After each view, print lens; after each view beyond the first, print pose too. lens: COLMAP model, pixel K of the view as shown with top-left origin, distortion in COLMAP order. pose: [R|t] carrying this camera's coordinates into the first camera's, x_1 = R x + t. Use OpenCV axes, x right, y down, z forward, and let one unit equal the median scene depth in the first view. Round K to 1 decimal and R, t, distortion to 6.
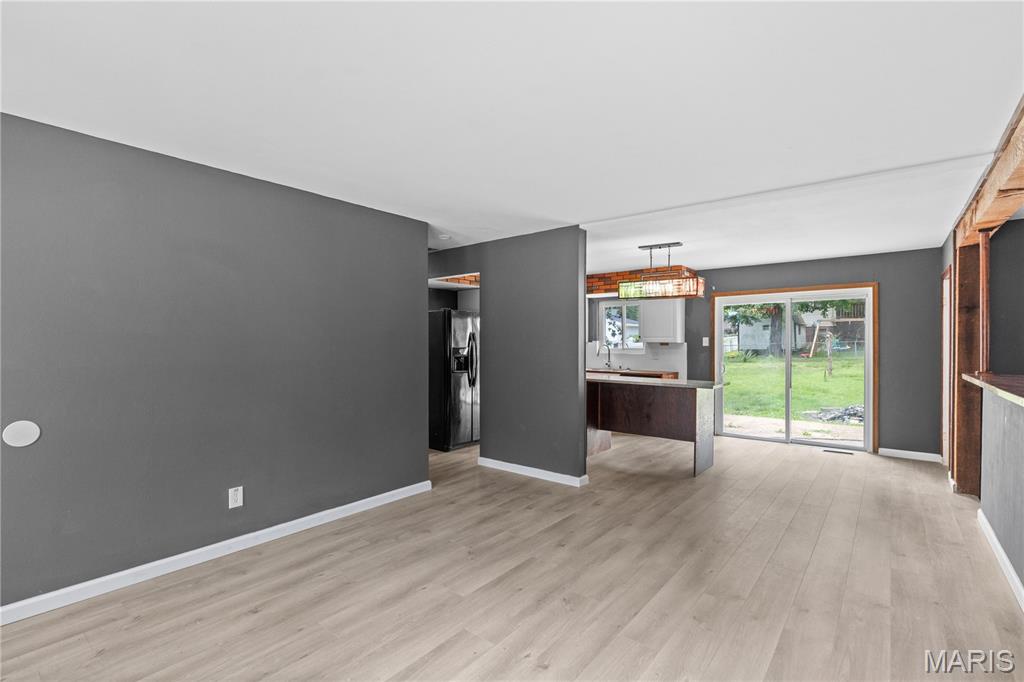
lens RADIAL K [[470.4, 0, 515.6], [0, 470.4, 342.0], [0, 0, 1]] dist [0.001609, 0.000076]
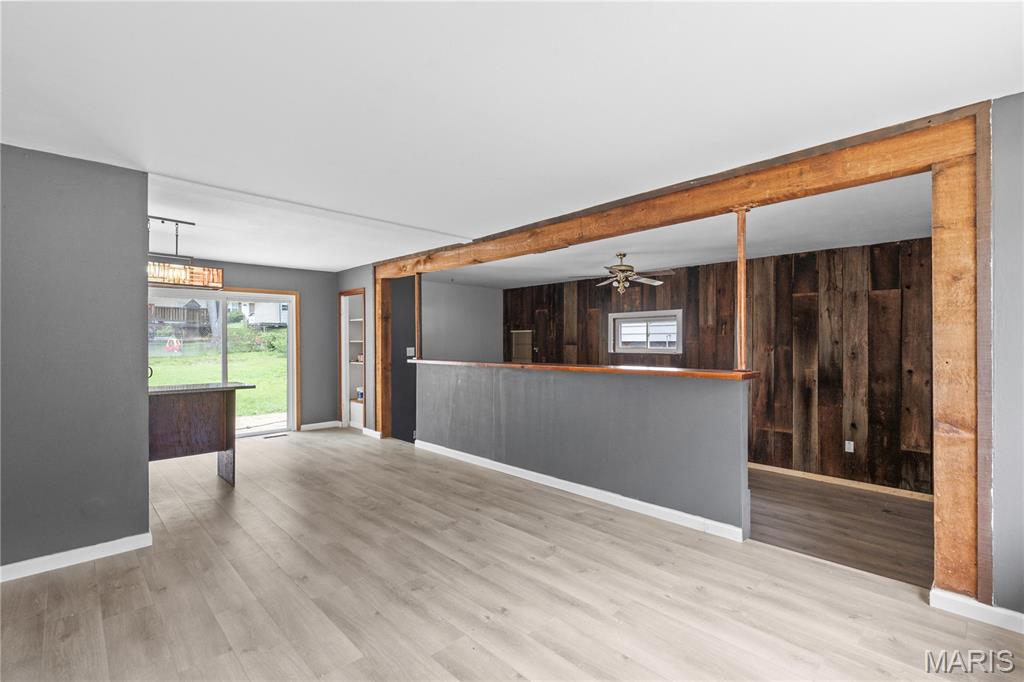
lens RADIAL K [[470.4, 0, 515.6], [0, 470.4, 342.0], [0, 0, 1]] dist [0.001609, 0.000076]
pose [[0.112176, -0.003378, 0.993683, -0.697436], [0.004883, 0.999984, 0.002848, 0.006634], [-0.993676, 0.004533, 0.112191, 0.523449]]
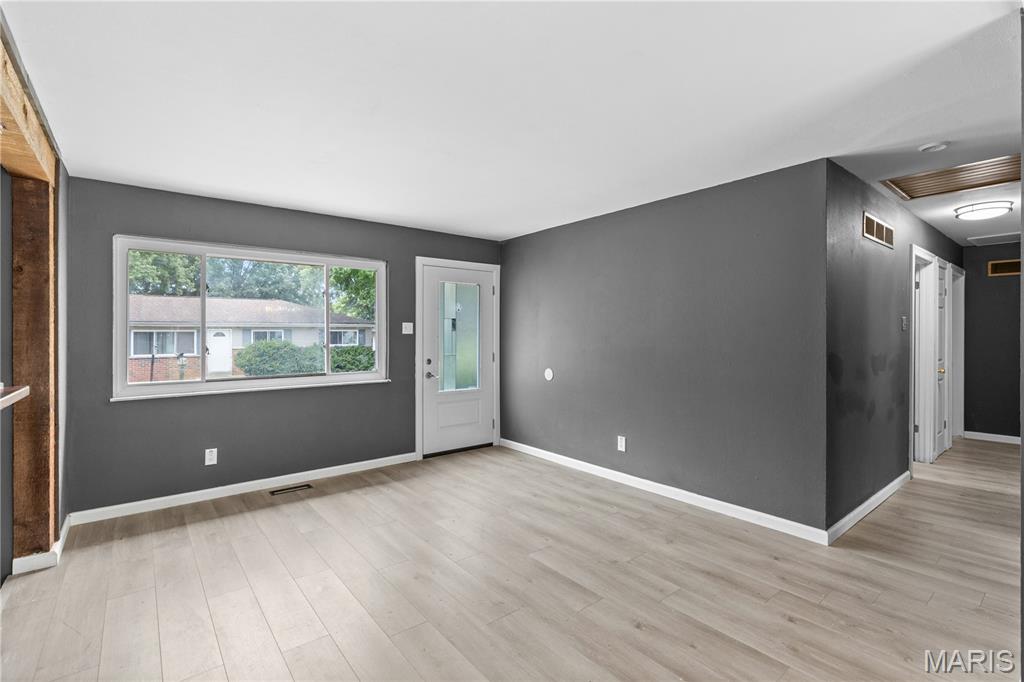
lens RADIAL K [[472.3, 0, 513.1], [0, 472.3, 328.1], [0, 0, 1]] dist [0.000456, -0.000046]
pose [[-0.213643, -0.009196, -0.976869, 0.811755], [0.001721, 0.999951, -0.009790, 0.004893], [0.976910, -0.003773, -0.213616, 0.968596]]
